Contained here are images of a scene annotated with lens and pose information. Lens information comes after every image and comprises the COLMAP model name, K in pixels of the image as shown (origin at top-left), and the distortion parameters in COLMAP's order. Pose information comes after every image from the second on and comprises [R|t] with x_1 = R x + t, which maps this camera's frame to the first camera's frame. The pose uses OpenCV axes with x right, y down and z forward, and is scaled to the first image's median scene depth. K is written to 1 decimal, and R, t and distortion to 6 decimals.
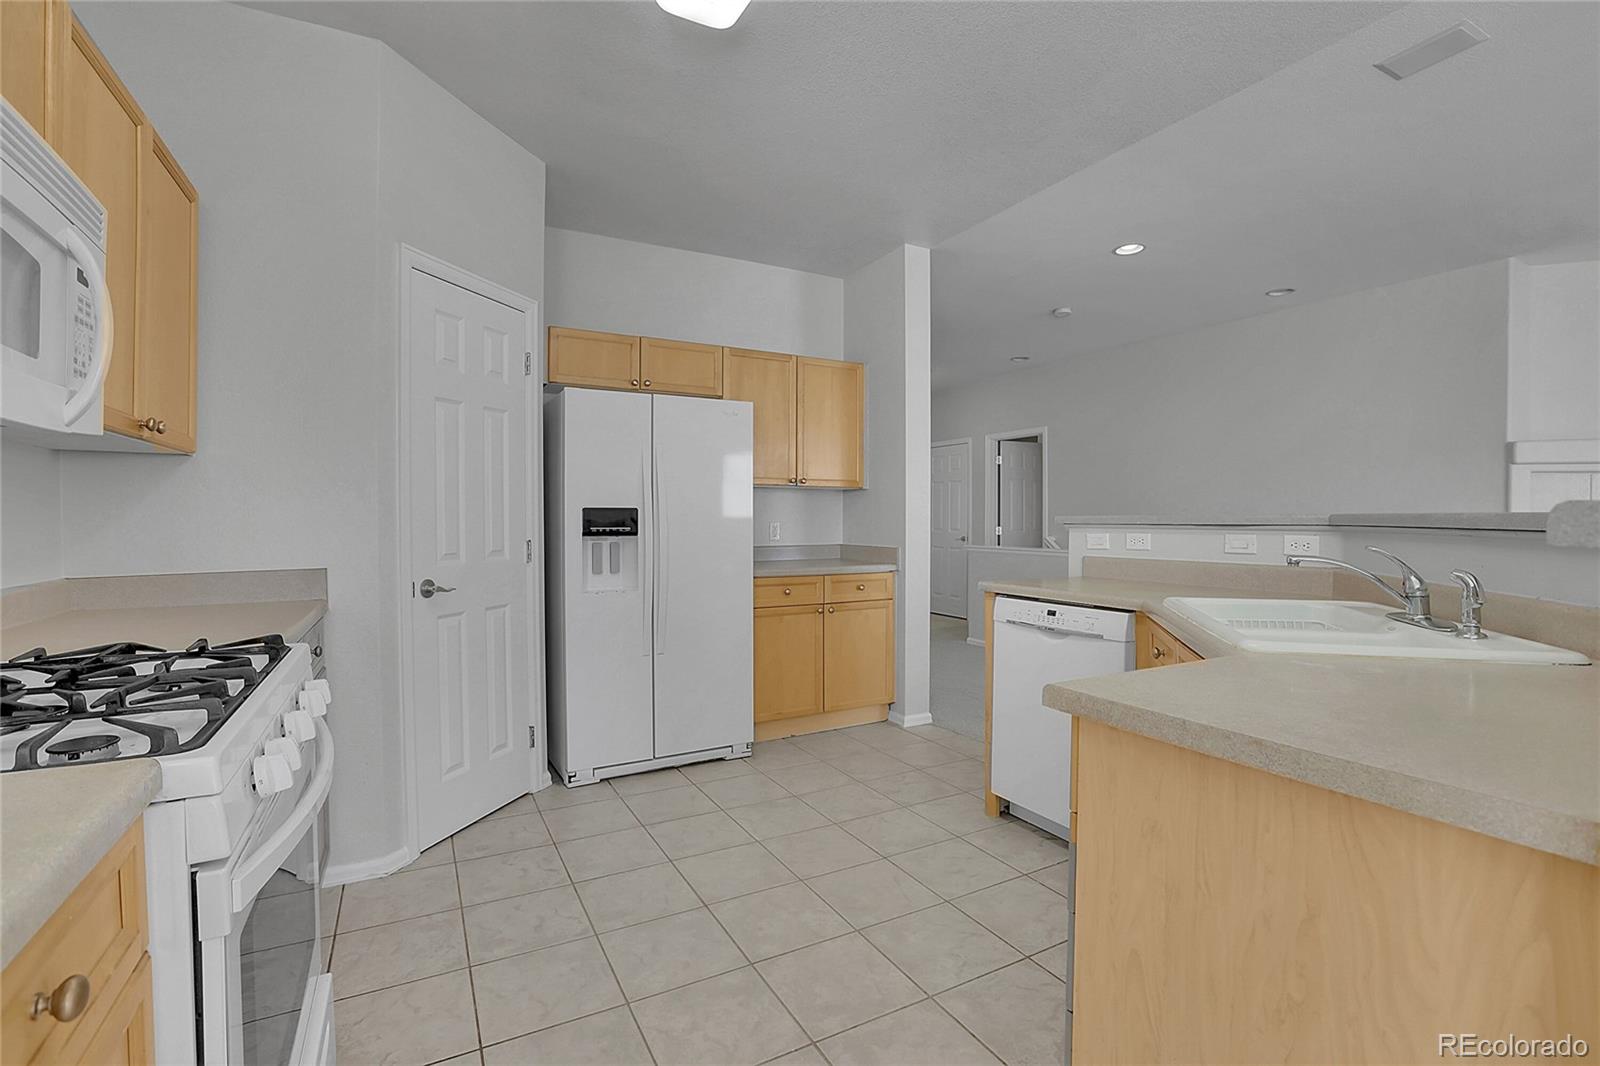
lens RADIAL K [[727.3, 0, 799.4], [0, 727.3, 526.8], [0, 0, 1]] dist [-0.026790, 0.000539]
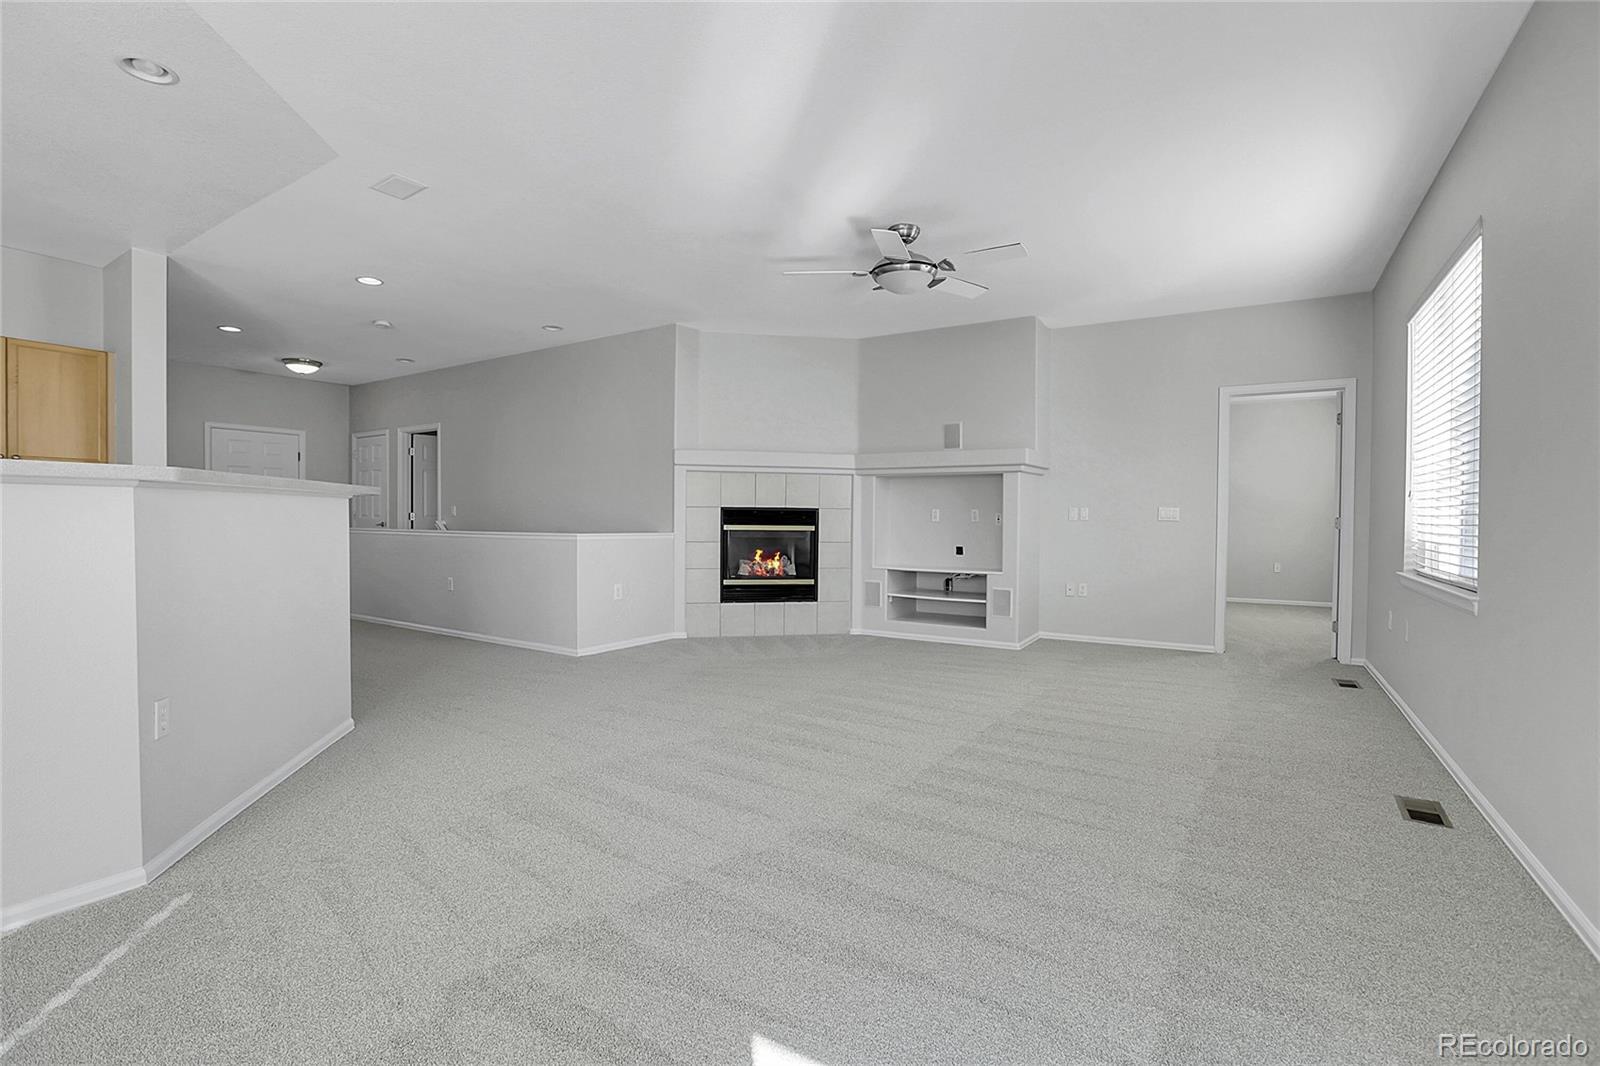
lens RADIAL K [[727.3, 0, 806.2], [0, 727.3, 530.6], [0, 0, 1]] dist [-0.026790, 0.000539]
pose [[0.872450, -0.004057, 0.488686, 0.287937], [-0.000108, 0.999964, 0.008496, 0.019294], [-0.488703, -0.007465, 0.872418, -0.255277]]
